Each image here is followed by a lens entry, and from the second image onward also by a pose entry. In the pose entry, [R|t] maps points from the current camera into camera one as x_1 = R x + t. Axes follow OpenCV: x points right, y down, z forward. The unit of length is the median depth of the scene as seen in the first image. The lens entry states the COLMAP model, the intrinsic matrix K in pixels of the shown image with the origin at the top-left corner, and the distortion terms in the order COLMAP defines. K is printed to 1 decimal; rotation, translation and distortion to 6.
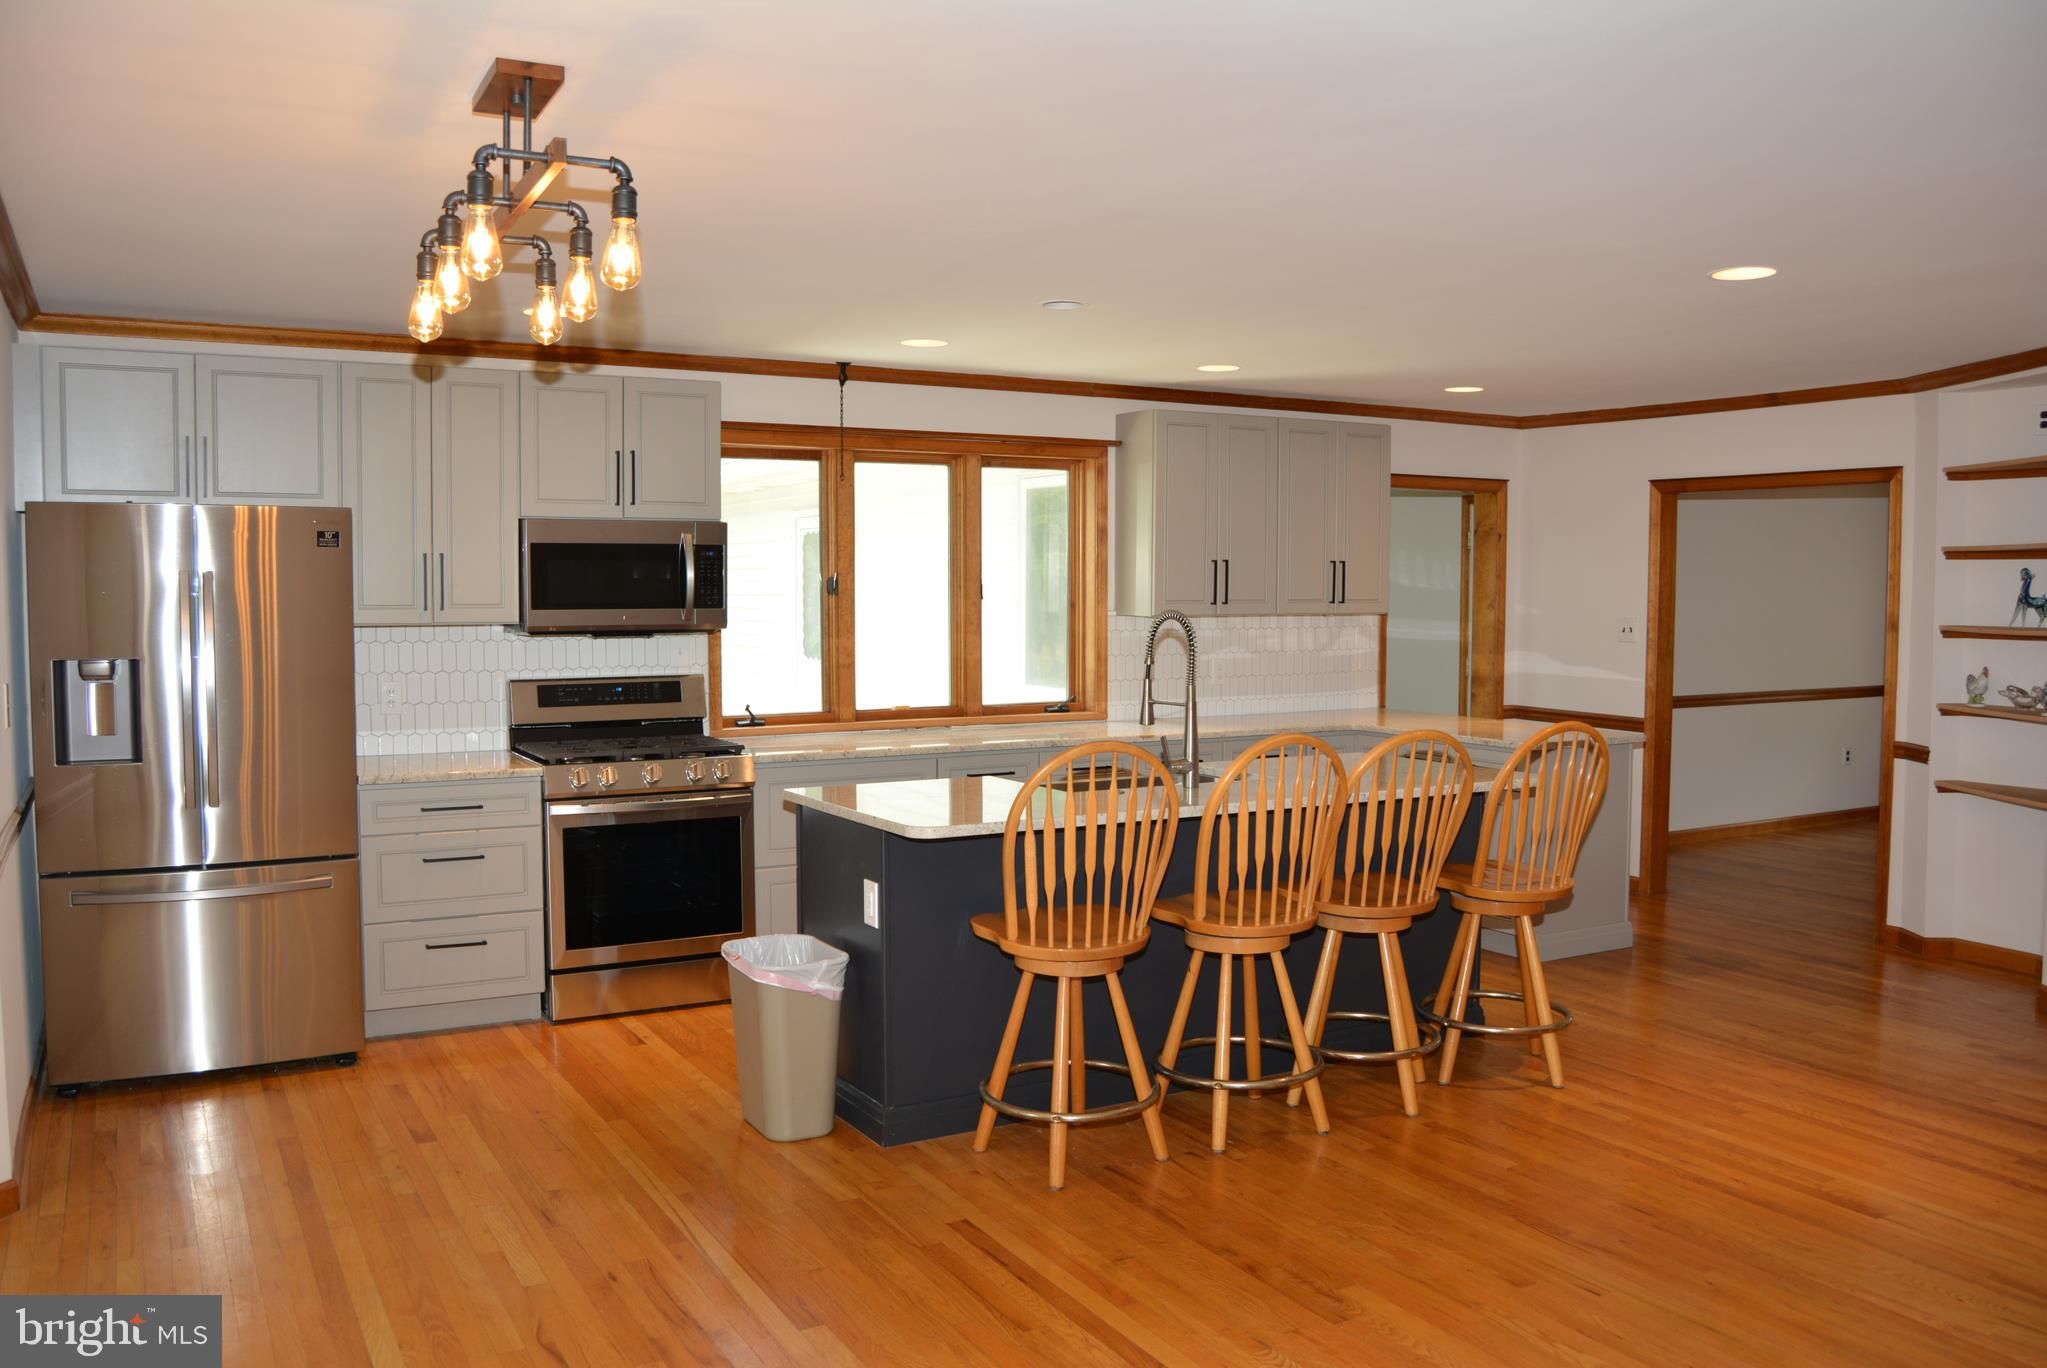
lens RADIAL K [[1607.8, 0, 1022.0], [0, 1607.8, 686.5], [0, 0, 1]] dist [-0.083139, 0.011963]
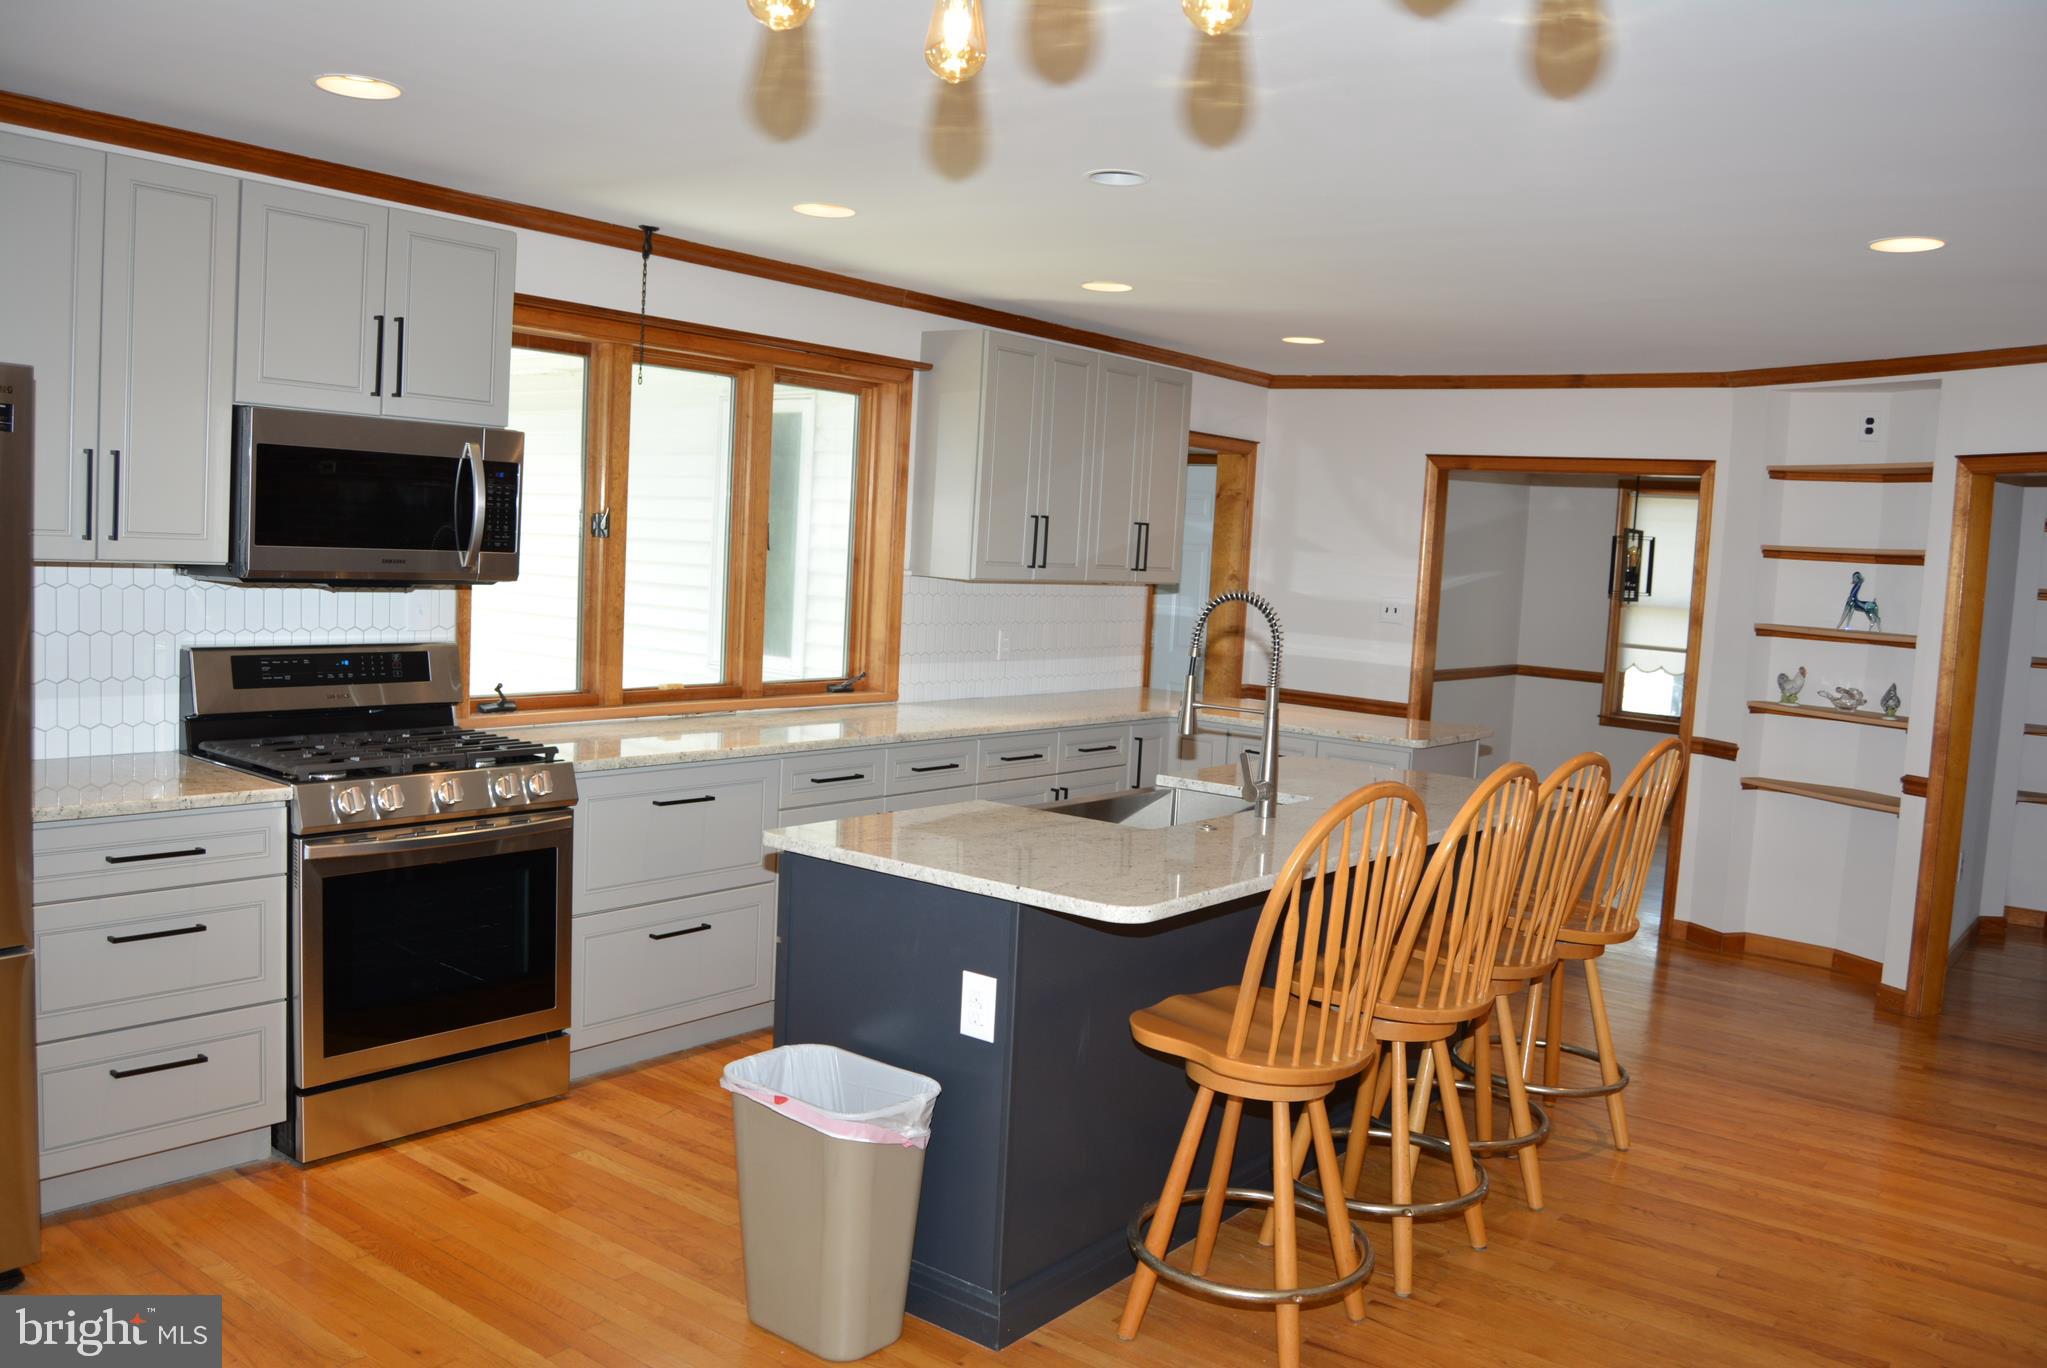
lens RADIAL K [[1607.8, 0, 1019.0], [0, 1607.8, 683.7], [0, 0, 1]] dist [-0.083139, 0.011963]
pose [[0.925003, 0.015303, 0.379651, -0.251003], [-0.028778, 0.999140, 0.029842, -0.018456], [-0.378868, -0.038529, 0.924648, 0.263060]]
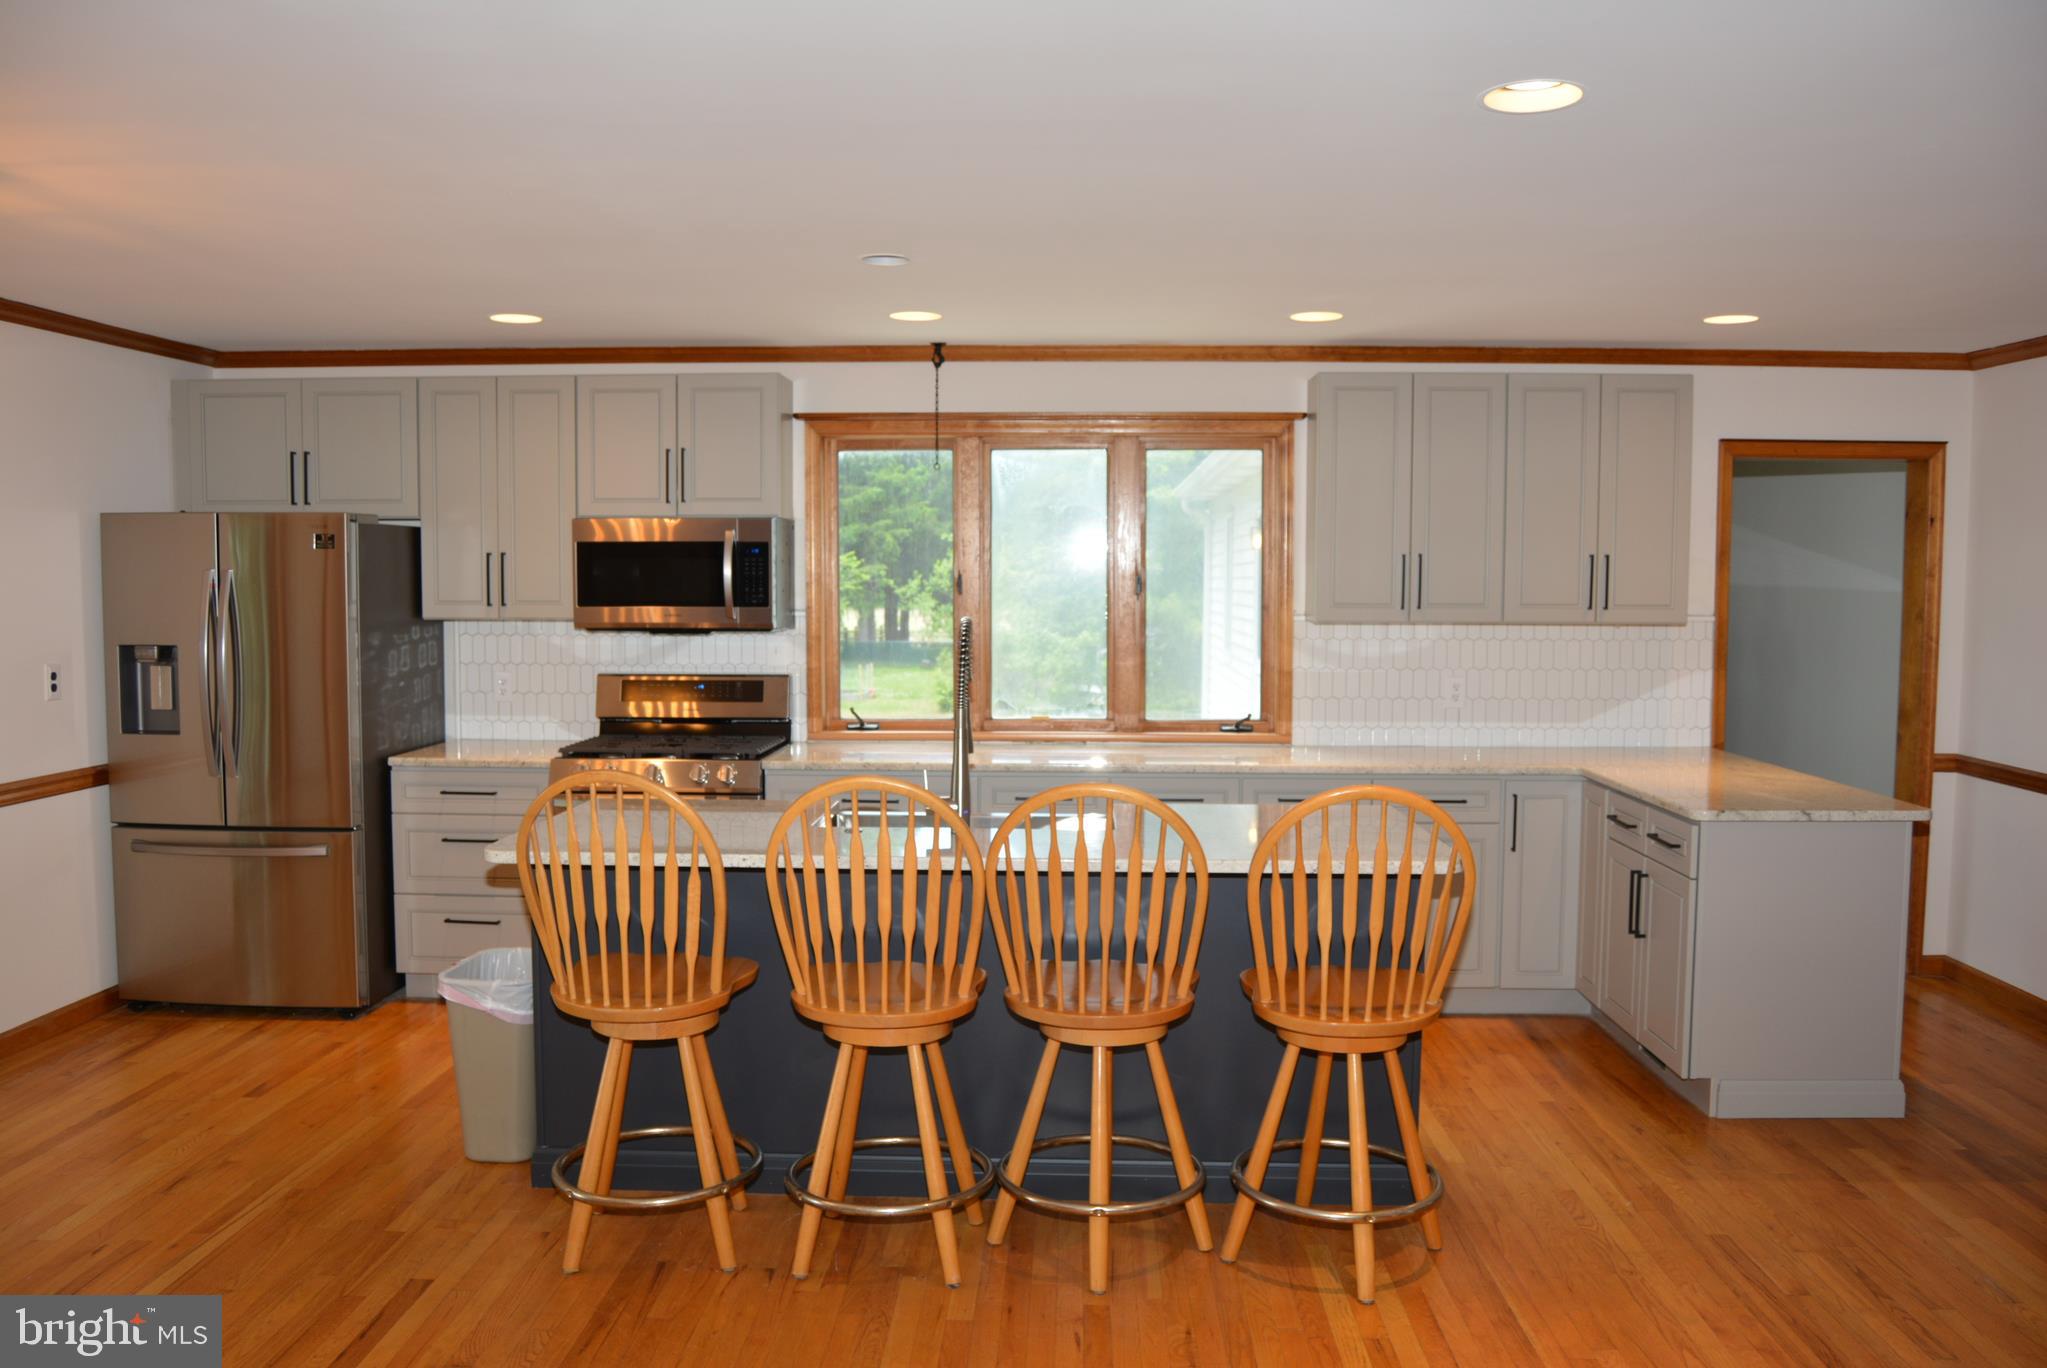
lens RADIAL K [[1607.8, 0, 1016.7], [0, 1607.8, 685.4], [0, 0, 1]] dist [-0.083139, 0.011963]
pose [[0.851794, 0.037061, -0.522565, 0.455003], [-0.036011, 0.999277, 0.012170, -0.019007], [0.522638, 0.008452, 0.852513, 0.258269]]
